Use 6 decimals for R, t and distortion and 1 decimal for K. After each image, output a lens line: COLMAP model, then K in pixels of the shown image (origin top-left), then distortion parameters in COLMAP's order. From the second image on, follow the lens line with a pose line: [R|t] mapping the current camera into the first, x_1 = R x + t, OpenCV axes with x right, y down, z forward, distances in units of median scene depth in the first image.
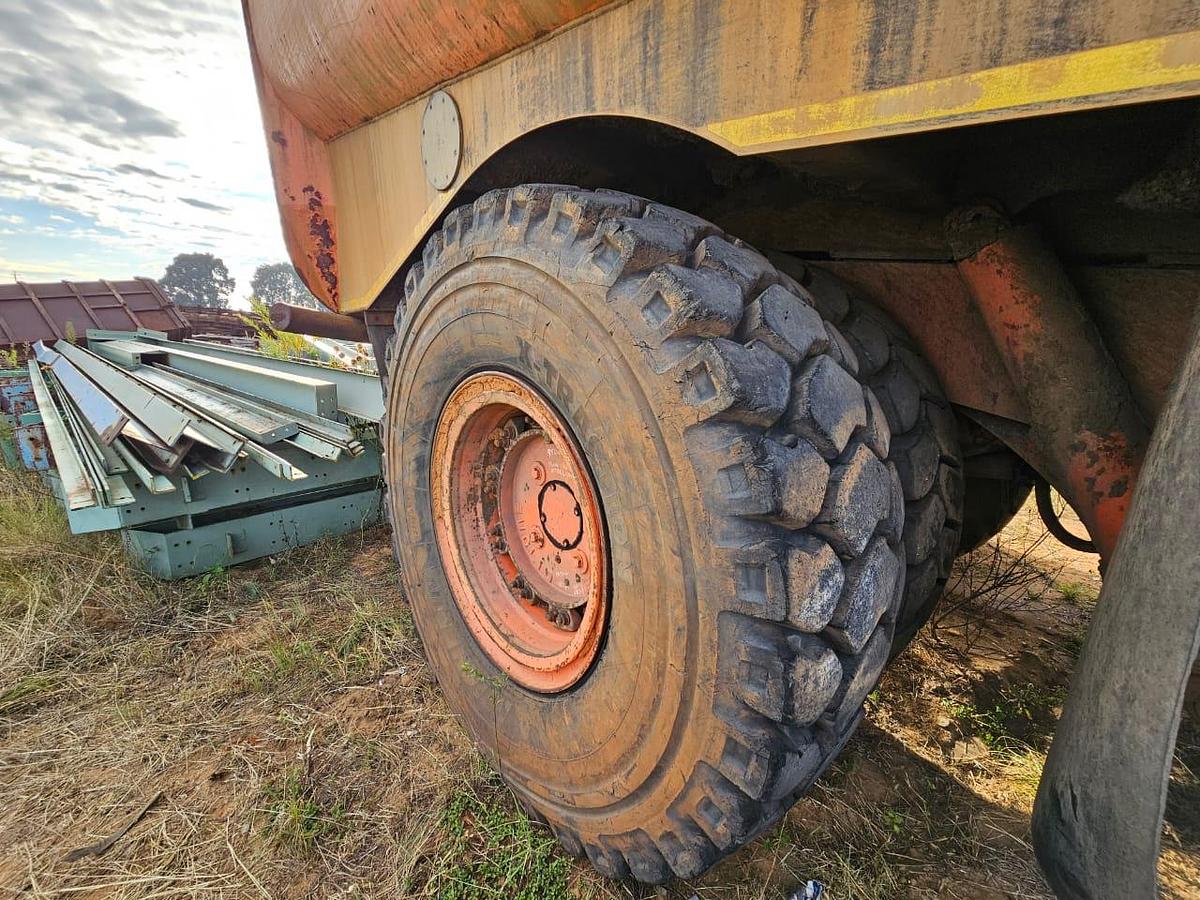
lens RADIAL K [[488.8, 0, 601.0], [0, 488.8, 451.1], [0, 0, 1]] dist [-0.000224, 0.000374]
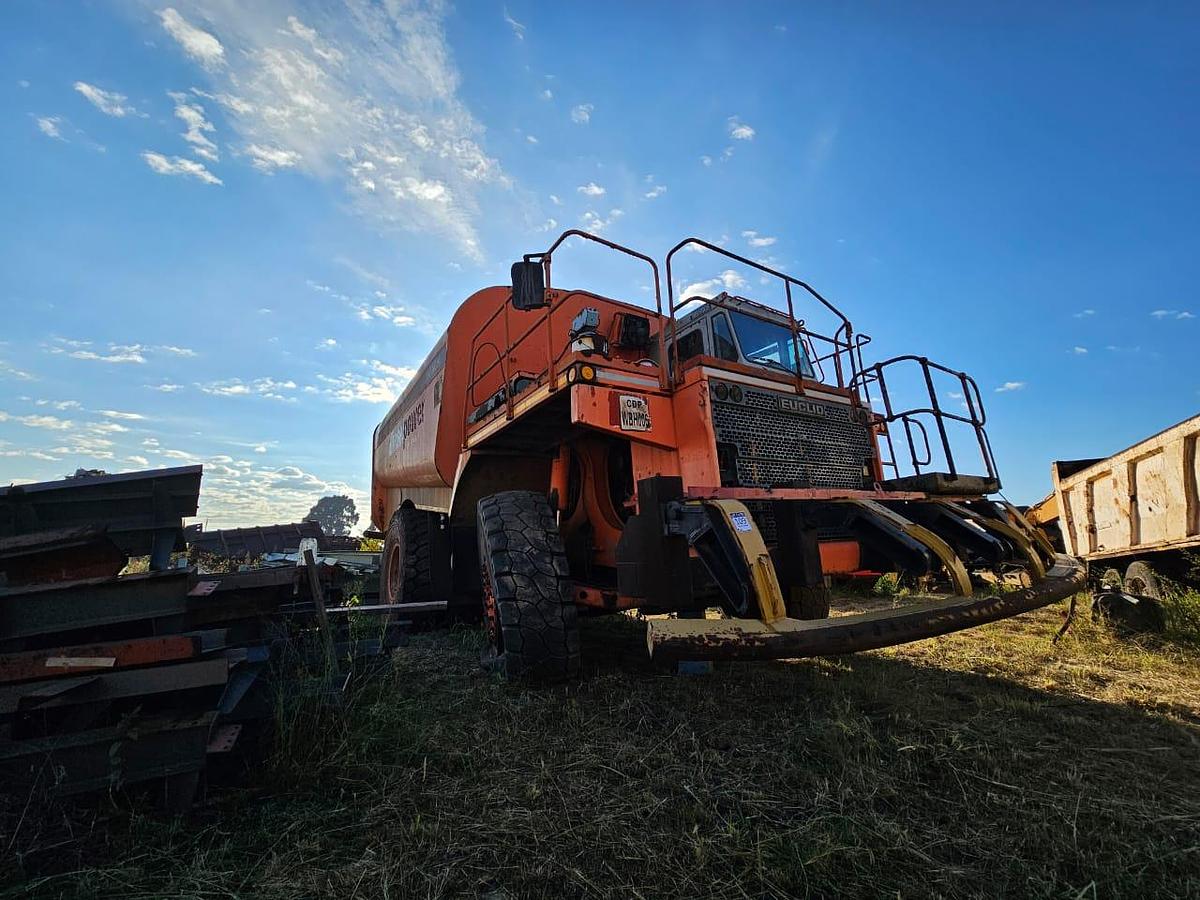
lens RADIAL K [[486.2, 0, 600.0], [0, 486.2, 450.0], [0, 0, 1]] dist [-0.000367, 0.000296]
pose [[0.986035, -0.070010, -0.151111, 1.605082], [-0.000532, 0.906020, -0.423235, 0.671909], [0.166540, 0.417405, 0.893329, -2.138074]]
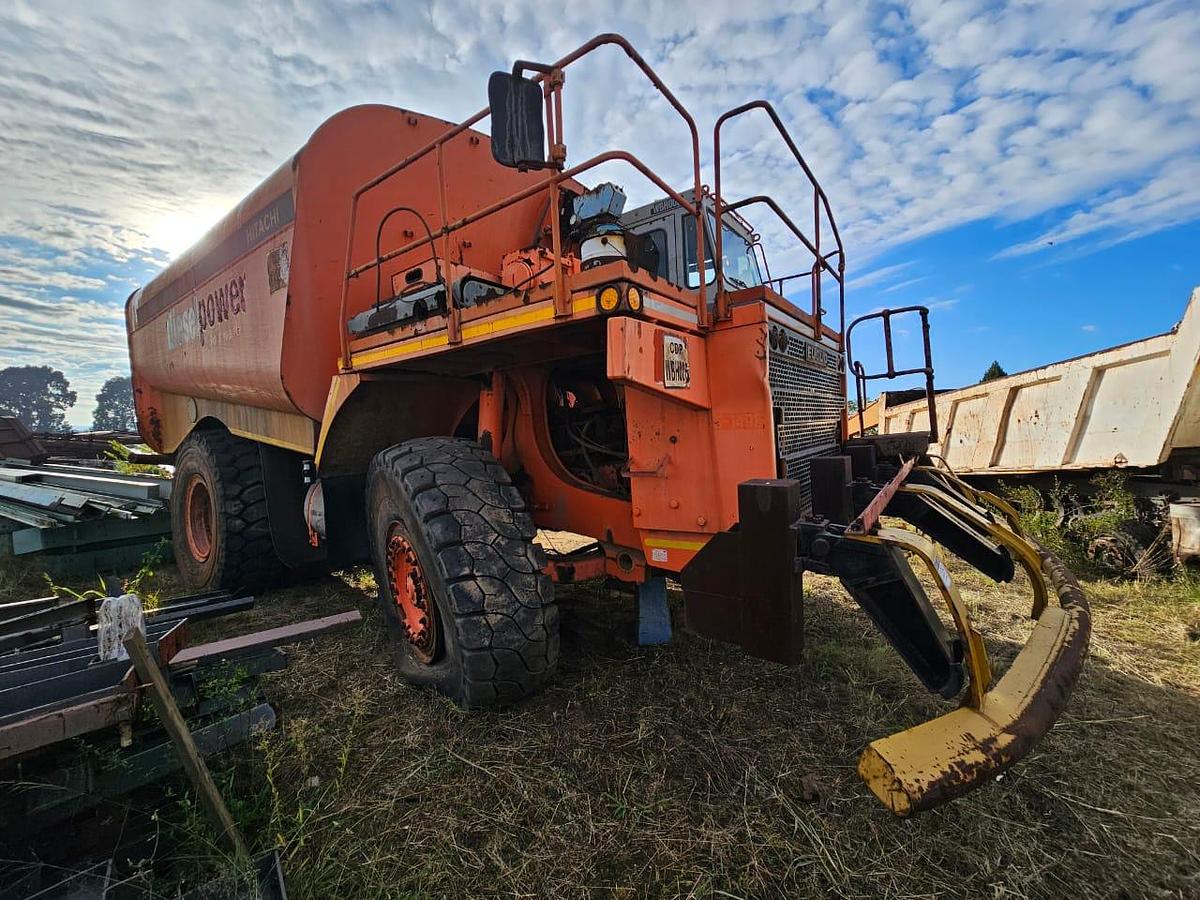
lens RADIAL K [[488.8, 0, 601.0], [0, 488.8, 451.1], [0, 0, 1]] dist [-0.000224, 0.000374]
pose [[0.979243, -0.040546, 0.198593, 1.167465], [0.079364, 0.978257, -0.191610, 0.352212], [-0.186506, 0.203394, 0.961169, -1.814983]]
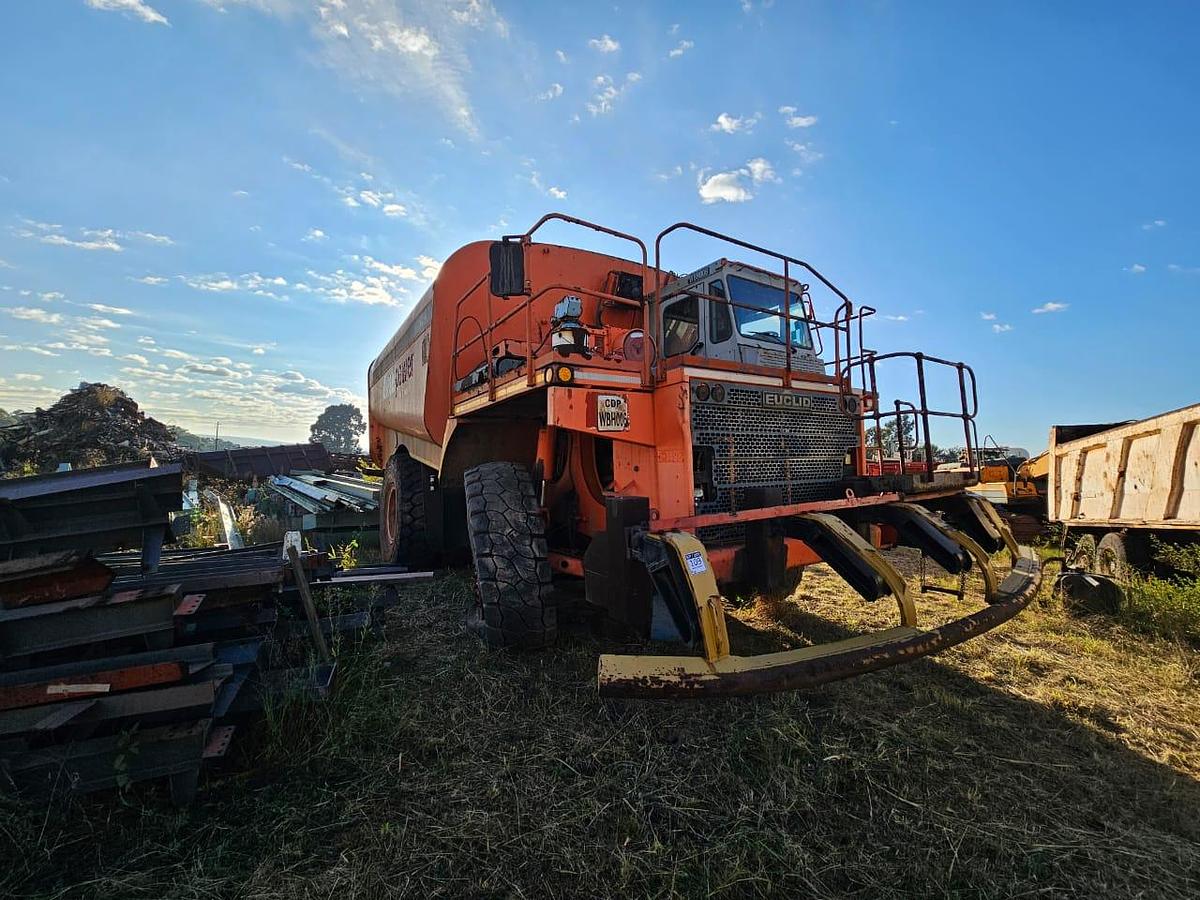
lens RADIAL K [[486.2, 0, 600.0], [0, 486.2, 450.0], [0, 0, 1]] dist [-0.000367, 0.000296]
pose [[0.985510, -0.008423, -0.169409, 1.693042], [-0.036686, 0.964541, -0.261372, 0.459915], [0.165603, 0.263799, 0.950255, -2.208186]]
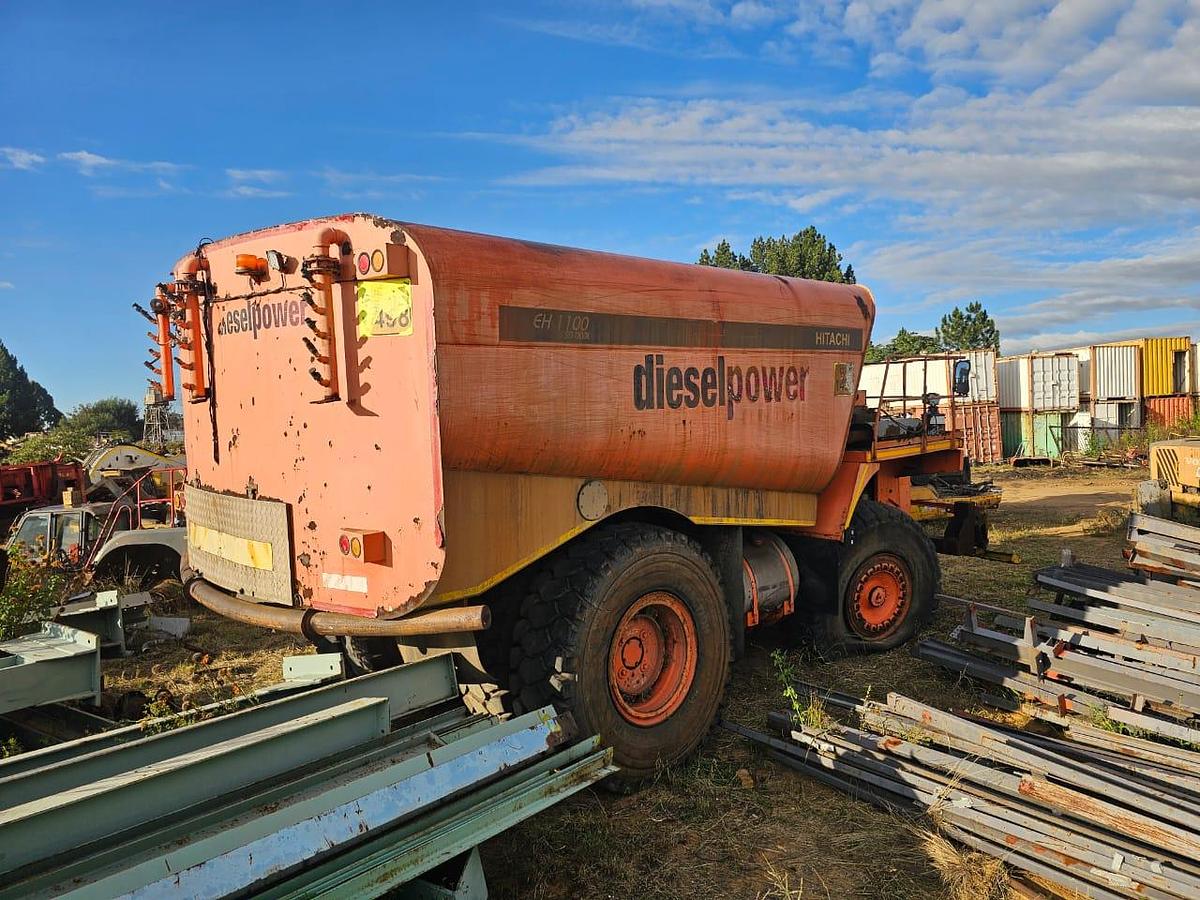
lens RADIAL K [[802.1, 0, 613.9], [0, 802.1, 438.8], [0, 0, 1]] dist [0.093547, -0.092710]
pose [[-0.035007, -0.034421, 0.998794, -2.463716], [0.255400, 0.965912, 0.042240, -0.656720], [-0.966201, 0.256571, -0.025023, 0.602411]]
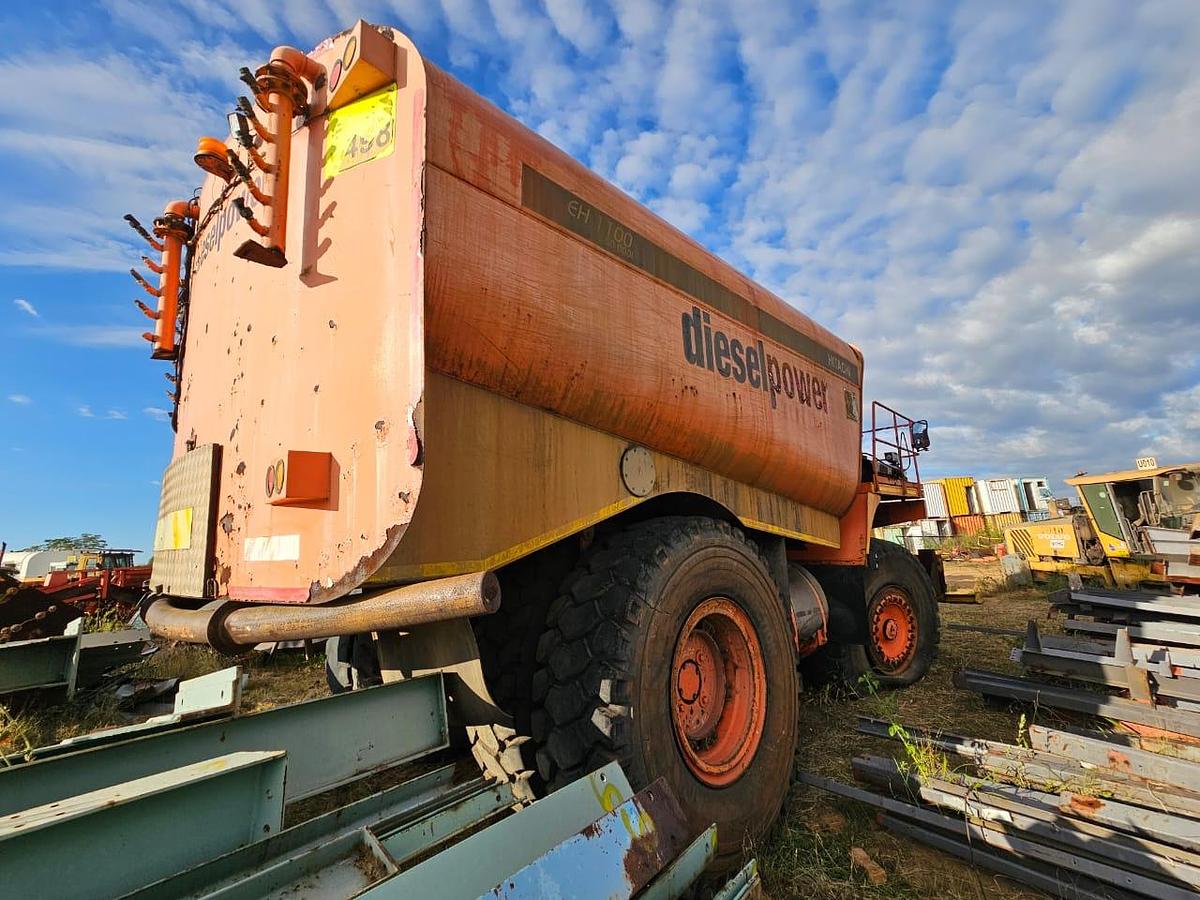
lens RADIAL K [[488.8, 0, 601.0], [0, 488.8, 451.1], [0, 0, 1]] dist [-0.000224, 0.000374]
pose [[-0.039035, 0.198326, 0.979359, -1.284252], [0.275103, 0.944362, -0.180274, -0.277285], [-0.960622, 0.262388, -0.091423, 0.816536]]
